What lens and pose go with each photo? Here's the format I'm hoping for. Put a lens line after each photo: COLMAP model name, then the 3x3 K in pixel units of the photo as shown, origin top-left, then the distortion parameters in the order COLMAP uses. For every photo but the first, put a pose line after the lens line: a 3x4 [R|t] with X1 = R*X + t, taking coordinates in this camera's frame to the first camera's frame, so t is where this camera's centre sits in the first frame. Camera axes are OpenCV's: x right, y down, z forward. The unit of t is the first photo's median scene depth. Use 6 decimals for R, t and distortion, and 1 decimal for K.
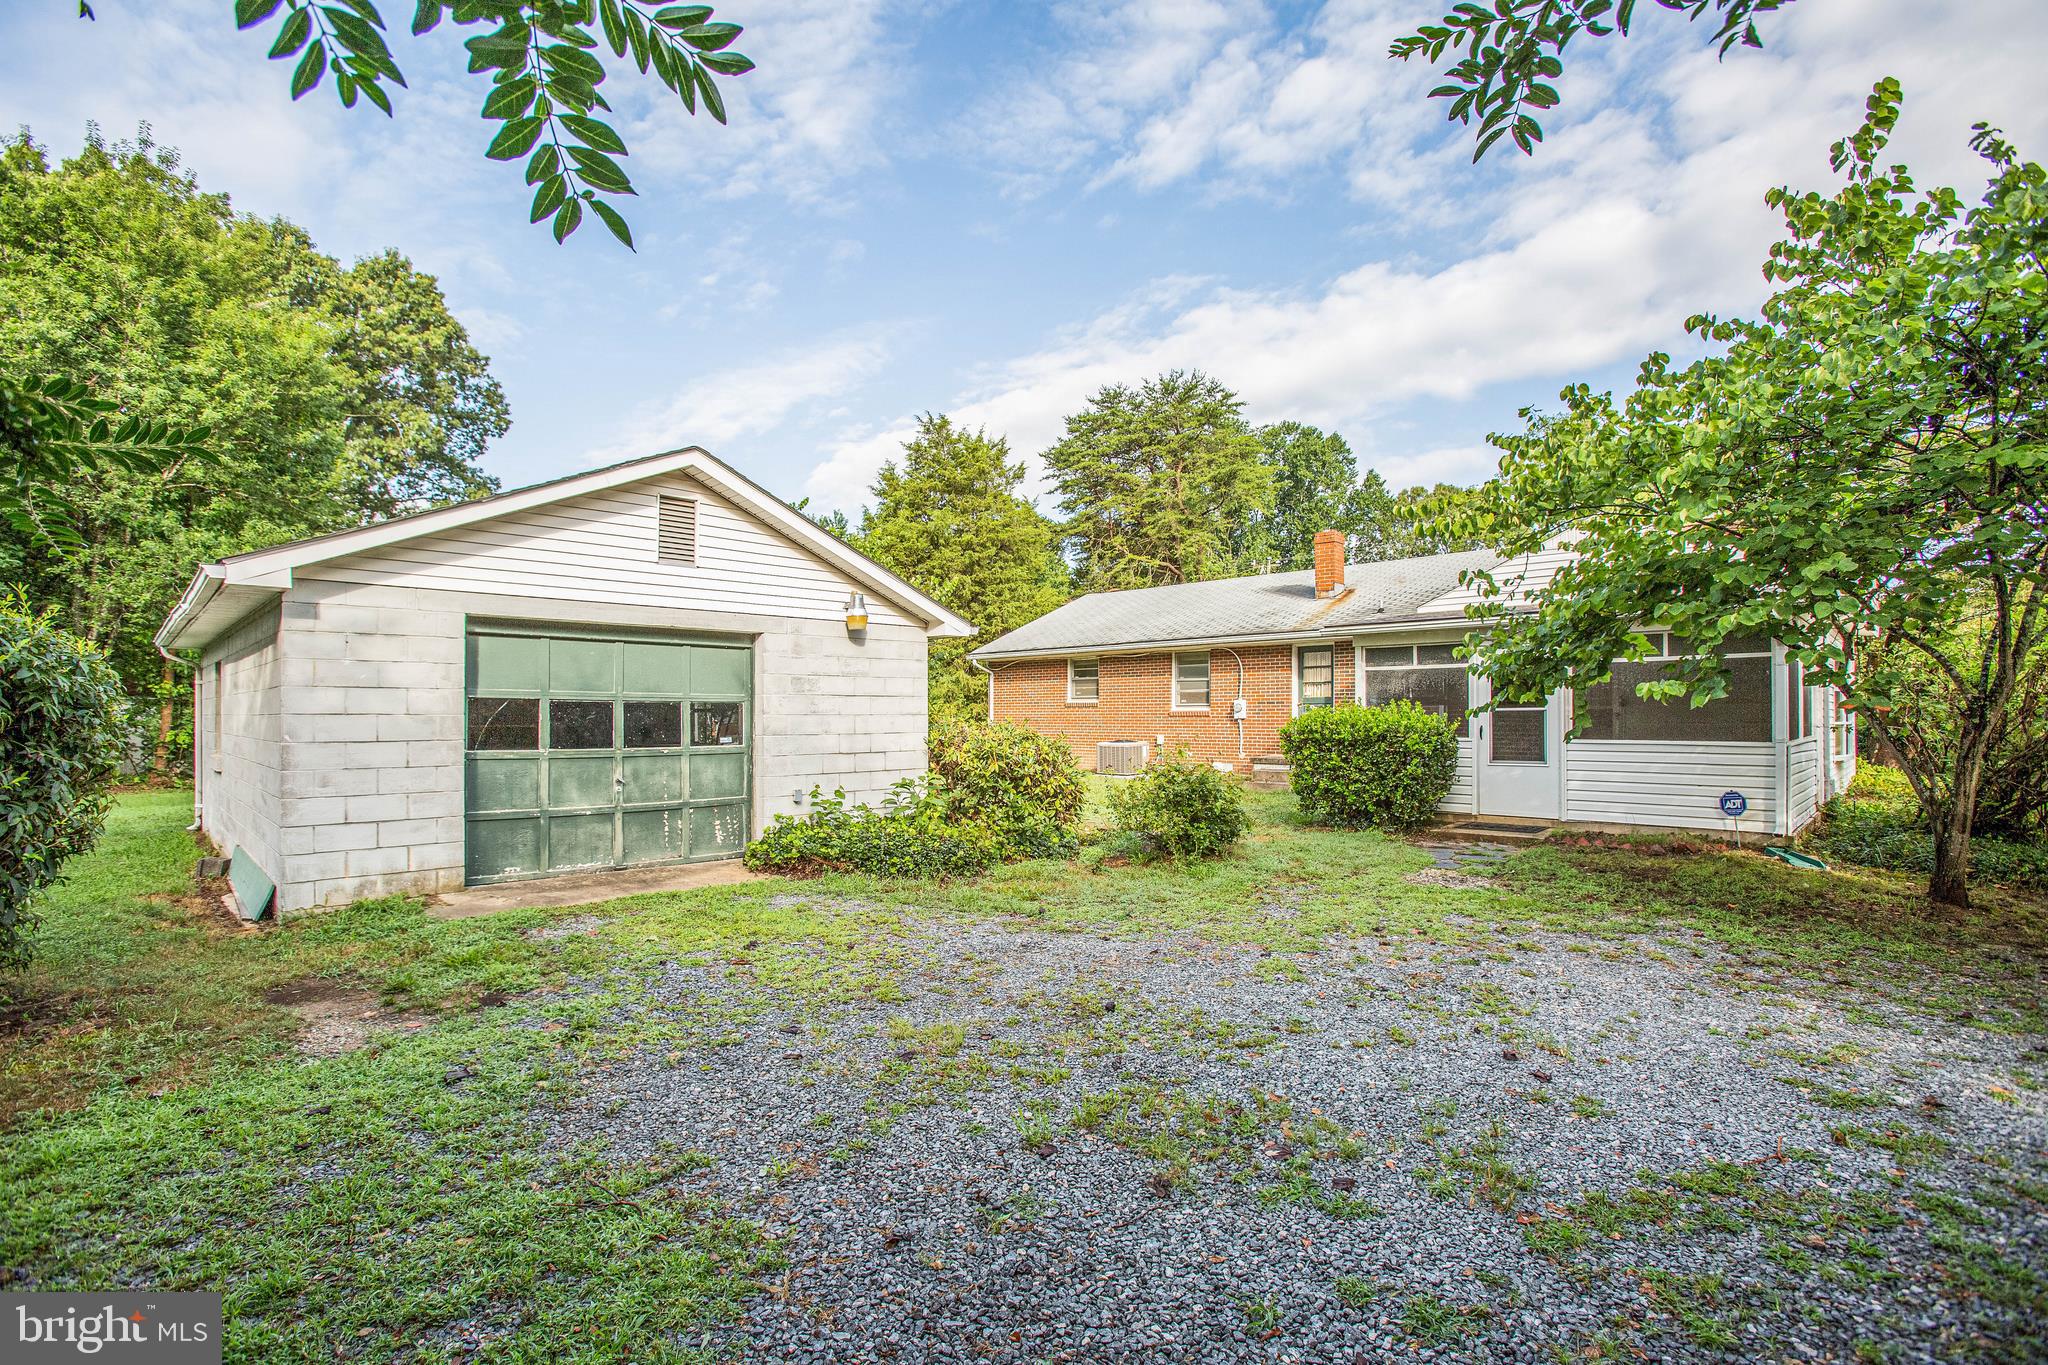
lens RADIAL K [[1033.8, 0, 1016.9], [0, 1033.8, 702.1], [0, 0, 1]] dist [-0.051946, 0.002025]
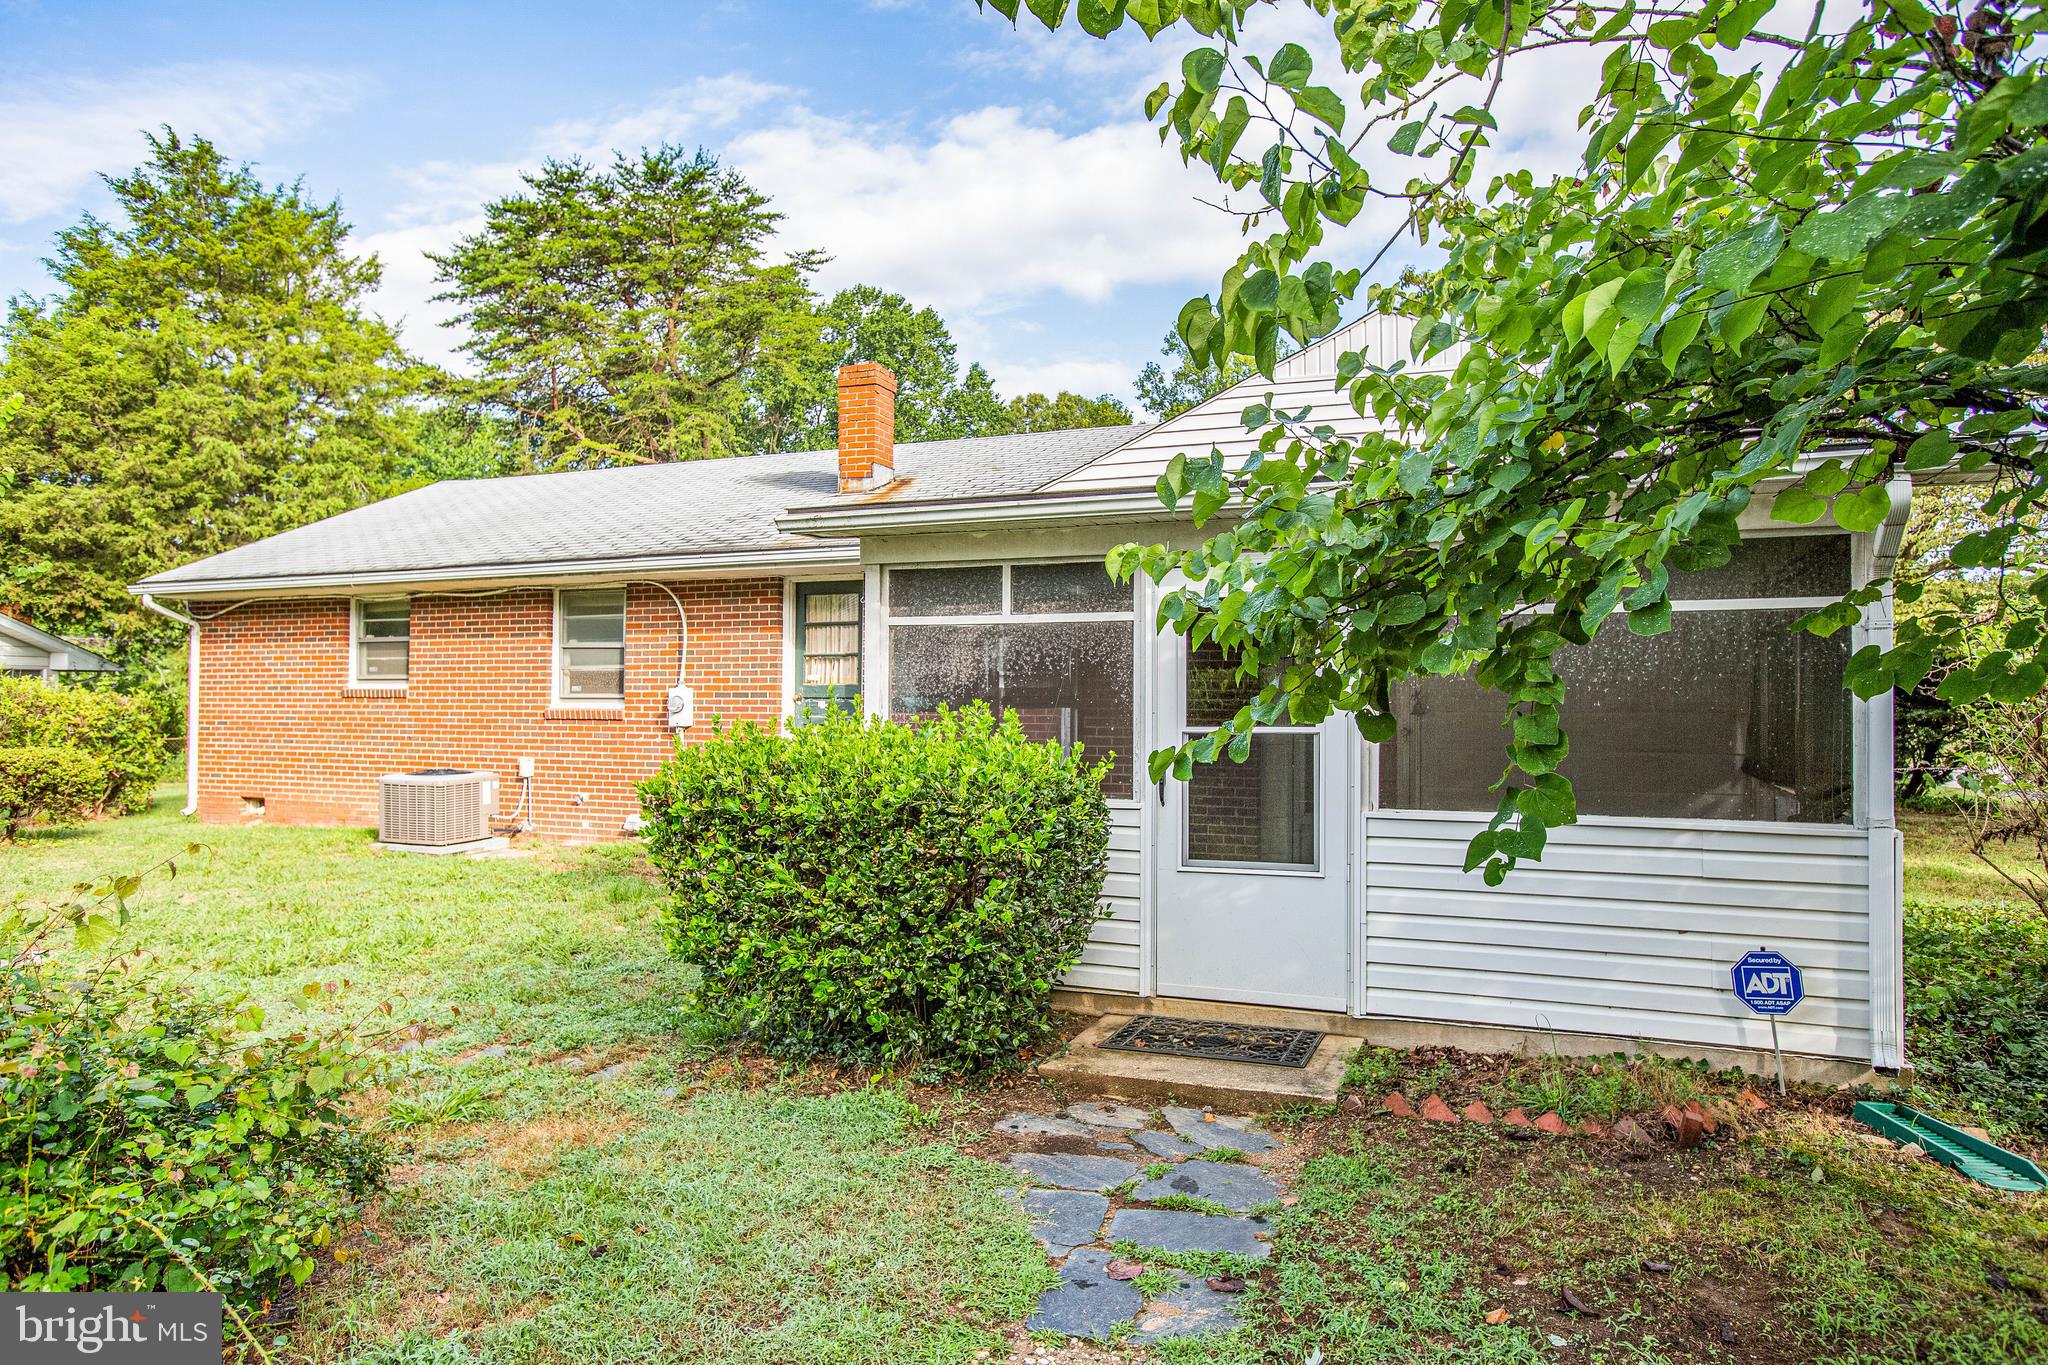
lens RADIAL K [[1344.8, 0, 1026.5], [0, 1344.8, 680.8], [0, 0, 1]] dist [-0.031795, 0.001906]
pose [[0.934852, 0.014754, 0.354732, 0.138695], [-0.014404, 0.999890, -0.003628, -0.005853], [-0.354746, -0.001718, 0.934961, 0.336665]]
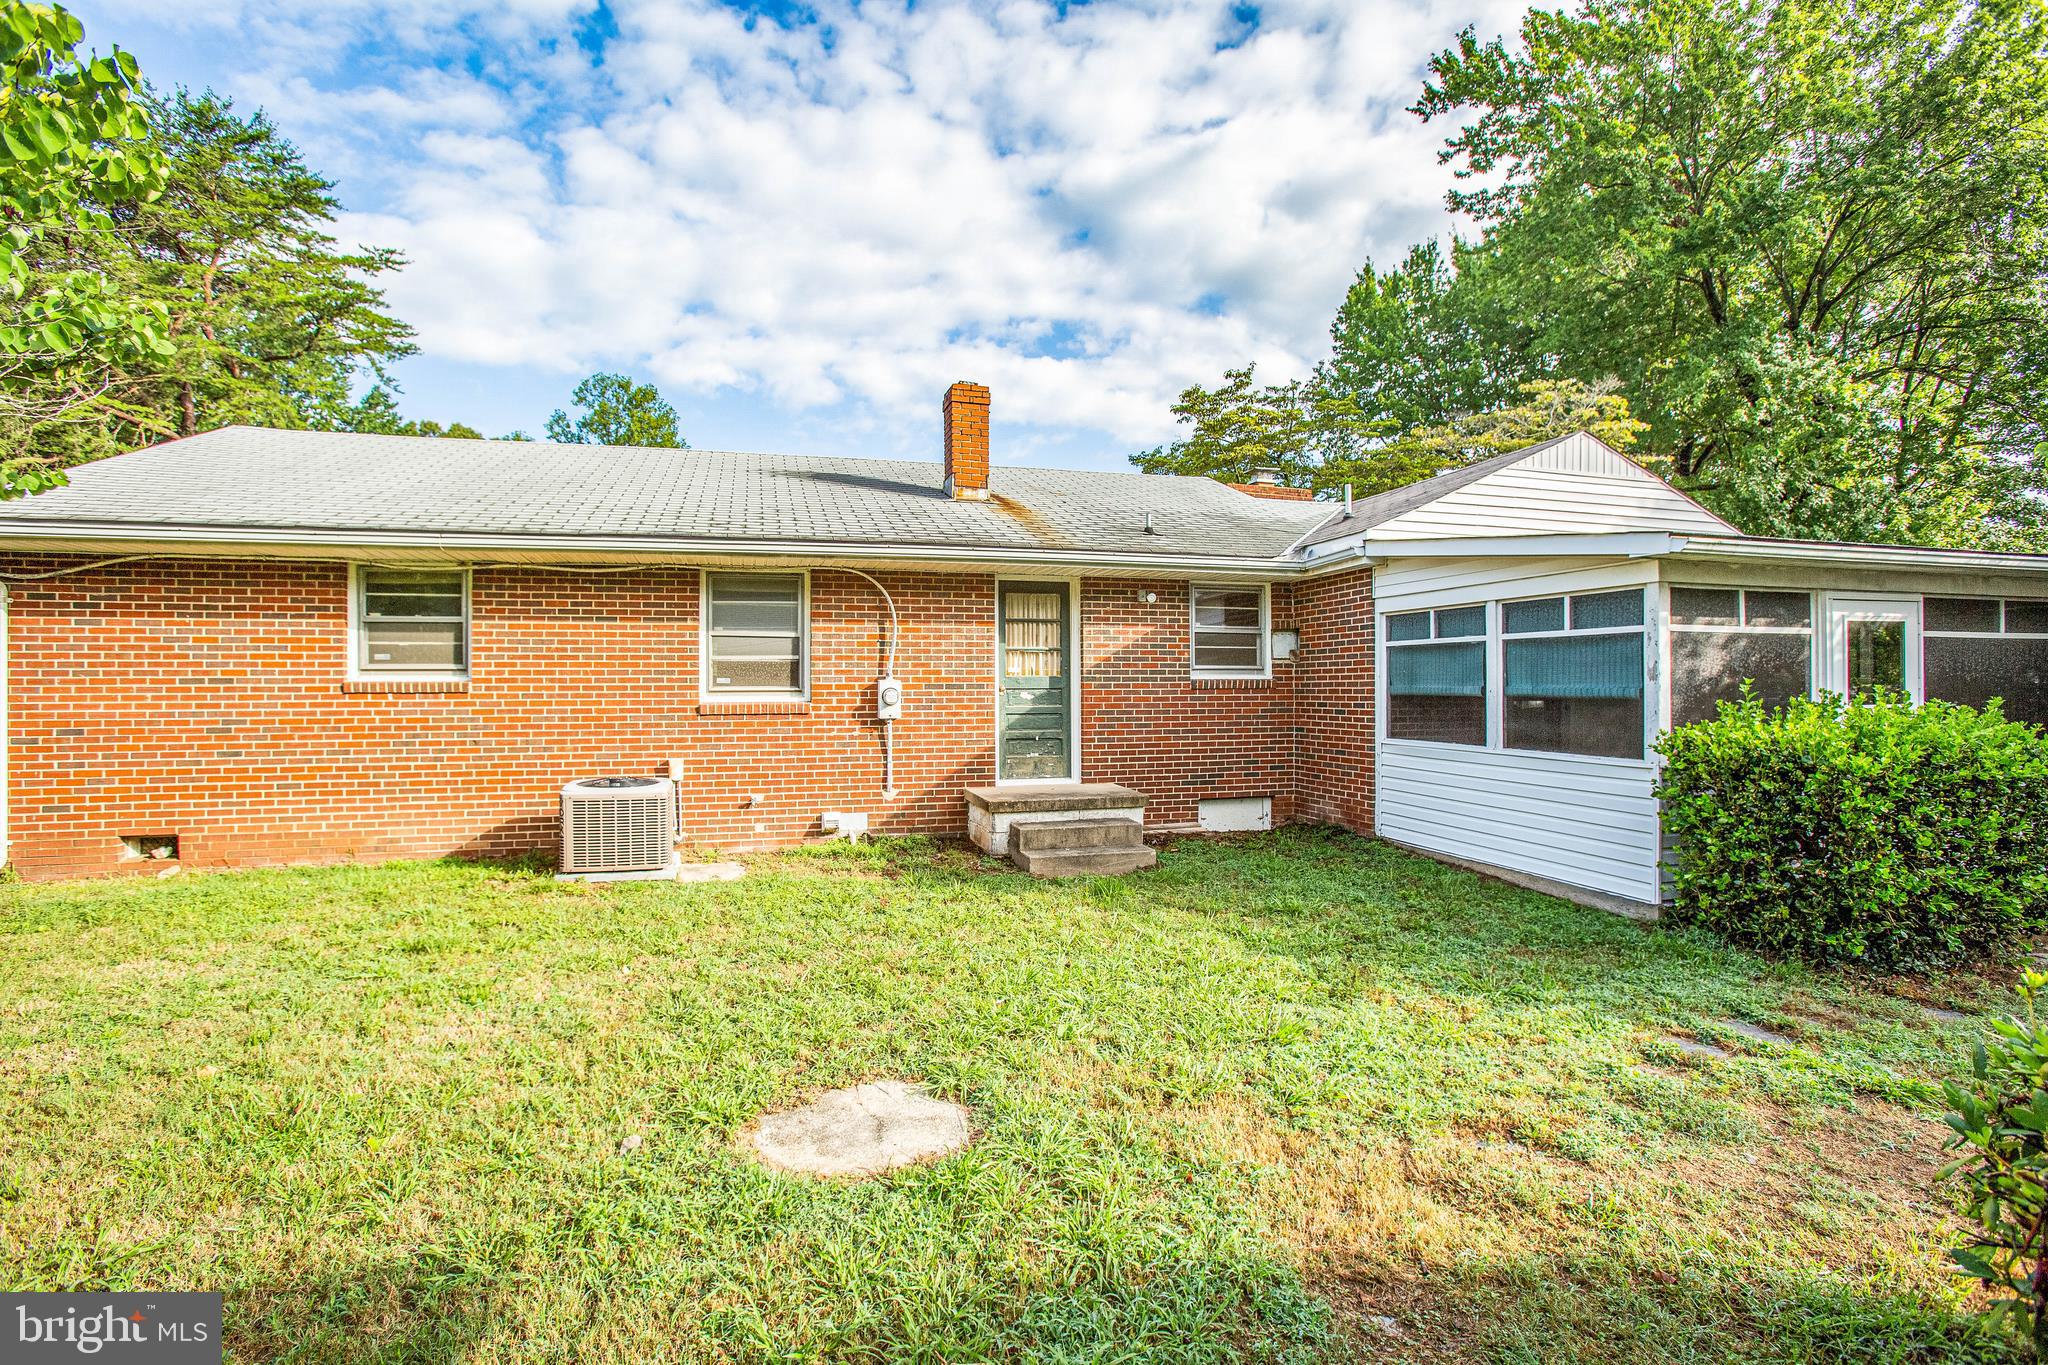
lens RADIAL K [[952.3, 0, 1025.5], [0, 952.3, 690.3], [0, 0, 1]] dist [-0.047099, 0.001106]
pose [[0.499852, 0.000841, 0.866110, -0.131399], [-0.011581, 0.999917, 0.005713, -0.001008], [-0.866033, -0.012885, 0.499820, 0.696455]]
